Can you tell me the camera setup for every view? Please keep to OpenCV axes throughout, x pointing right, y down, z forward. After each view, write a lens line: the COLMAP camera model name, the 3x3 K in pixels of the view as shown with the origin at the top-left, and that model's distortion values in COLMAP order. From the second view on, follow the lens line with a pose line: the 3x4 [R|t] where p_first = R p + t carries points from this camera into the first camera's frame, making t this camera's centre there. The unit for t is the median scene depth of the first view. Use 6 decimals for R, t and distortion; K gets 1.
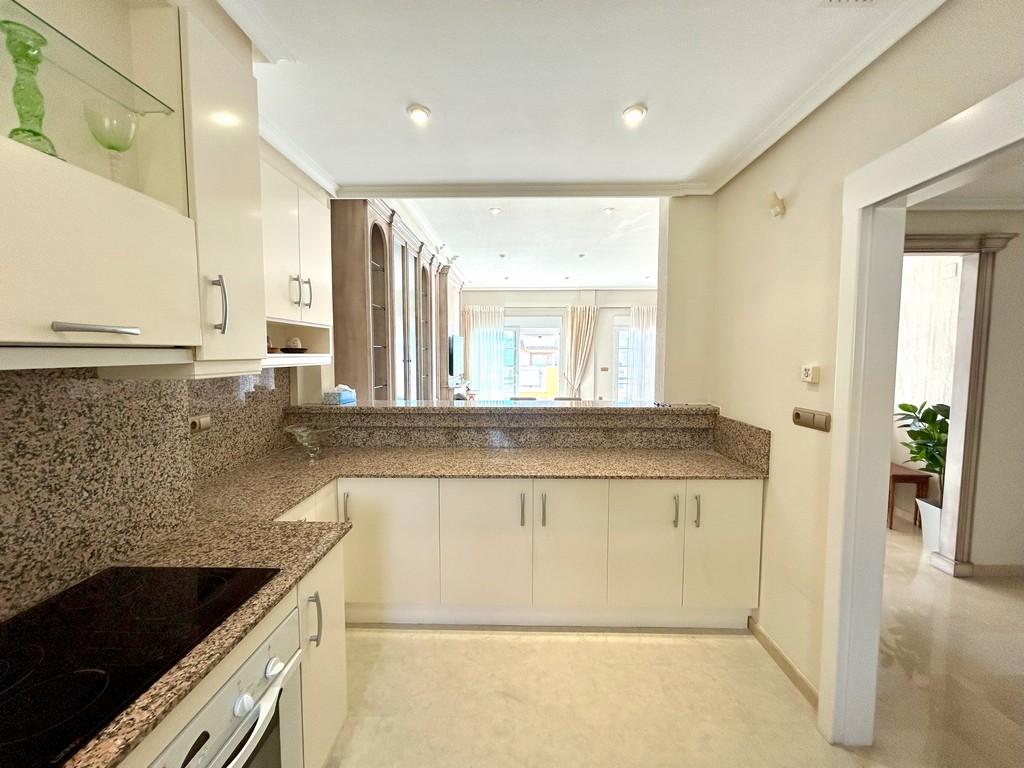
lens RADIAL K [[411.3, 0, 513.0], [0, 411.3, 383.2], [0, 0, 1]] dist [-0.000714, 0.001093]
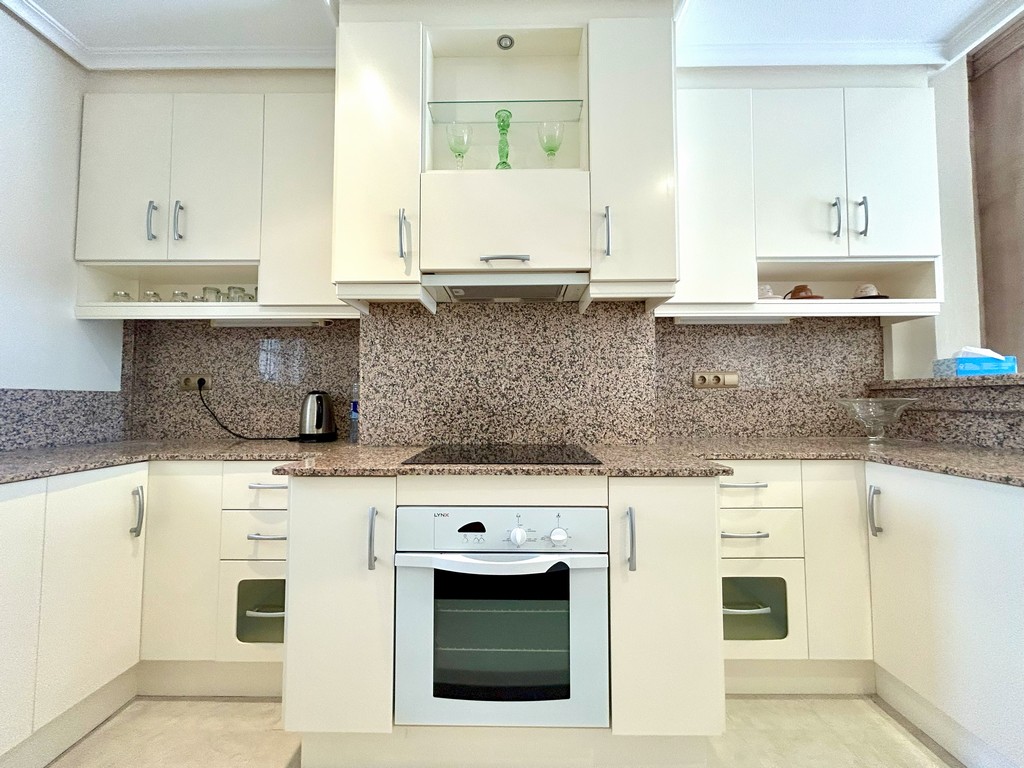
lens RADIAL K [[411.3, 0, 512.4], [0, 411.3, 382.5], [0, 0, 1]] dist [-0.000714, 0.001093]
pose [[0.012692, -0.046019, -0.998860, 0.385746], [-0.068670, 0.996542, -0.046785, 0.273479], [0.997559, 0.069186, 0.009488, 0.652819]]
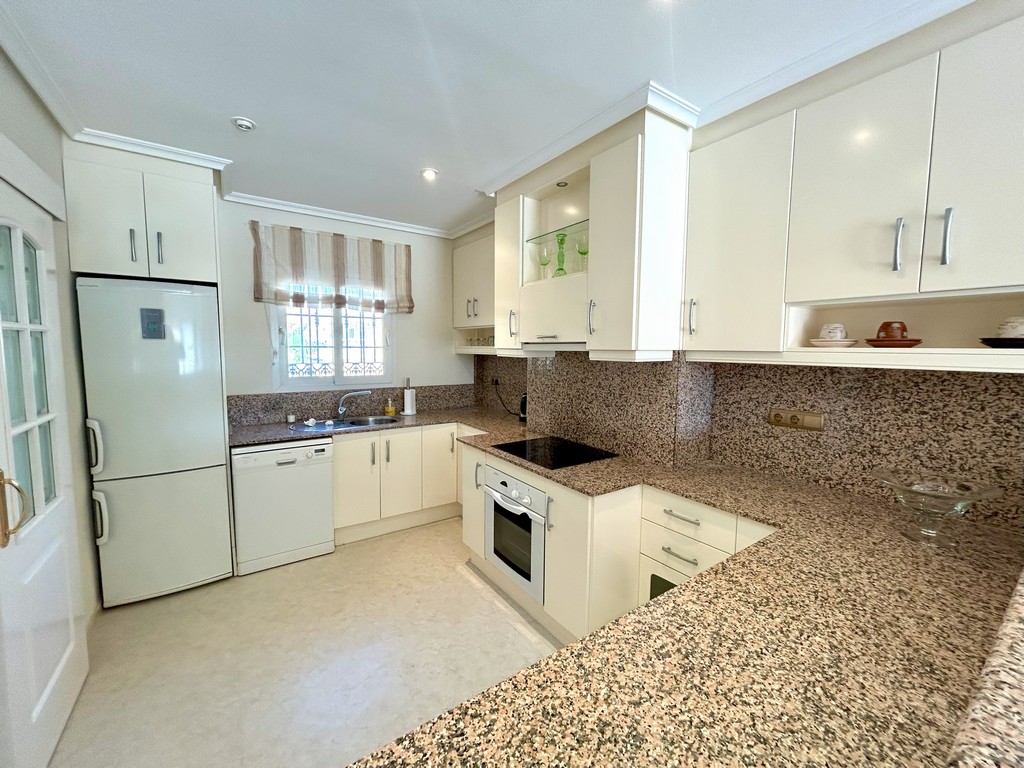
lens RADIAL K [[411.3, 0, 516.5], [0, 411.3, 383.1], [0, 0, 1]] dist [-0.000714, 0.001093]
pose [[-0.804403, 0.043162, -0.592514, 0.493504], [-0.052472, 0.988298, 0.143229, -0.129691], [0.591763, 0.146304, -0.792724, 1.931485]]
